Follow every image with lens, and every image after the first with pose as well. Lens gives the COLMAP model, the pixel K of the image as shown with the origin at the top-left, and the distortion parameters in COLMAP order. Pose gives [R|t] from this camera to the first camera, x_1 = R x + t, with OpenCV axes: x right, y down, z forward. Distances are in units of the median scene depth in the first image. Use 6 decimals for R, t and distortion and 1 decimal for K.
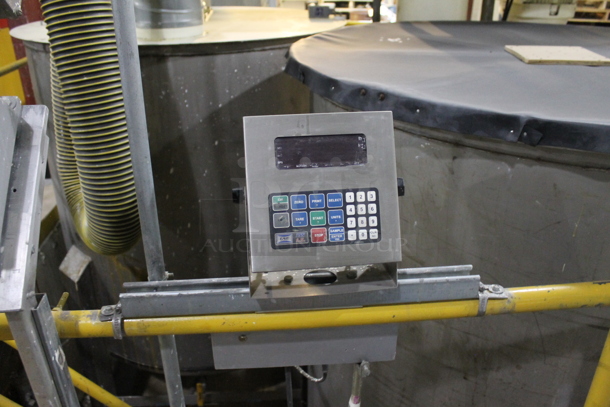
lens RADIAL K [[519.7, 0, 303.4], [0, 519.7, 200.3], [0, 0, 1]] dist [-0.126340, 0.096035]
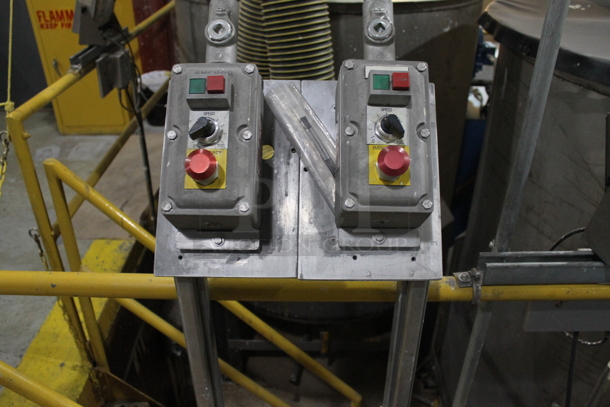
lens RADIAL K [[519.7, 0, 304.4], [0, 519.7, 201.3], [0, 0, 1]] dist [-0.126340, 0.096035]
pose [[0.996672, 0.045164, -0.067855, -0.592825], [-0.038241, 0.994245, 0.100072, -0.036142], [0.071984, -0.097144, 0.992664, -0.079848]]
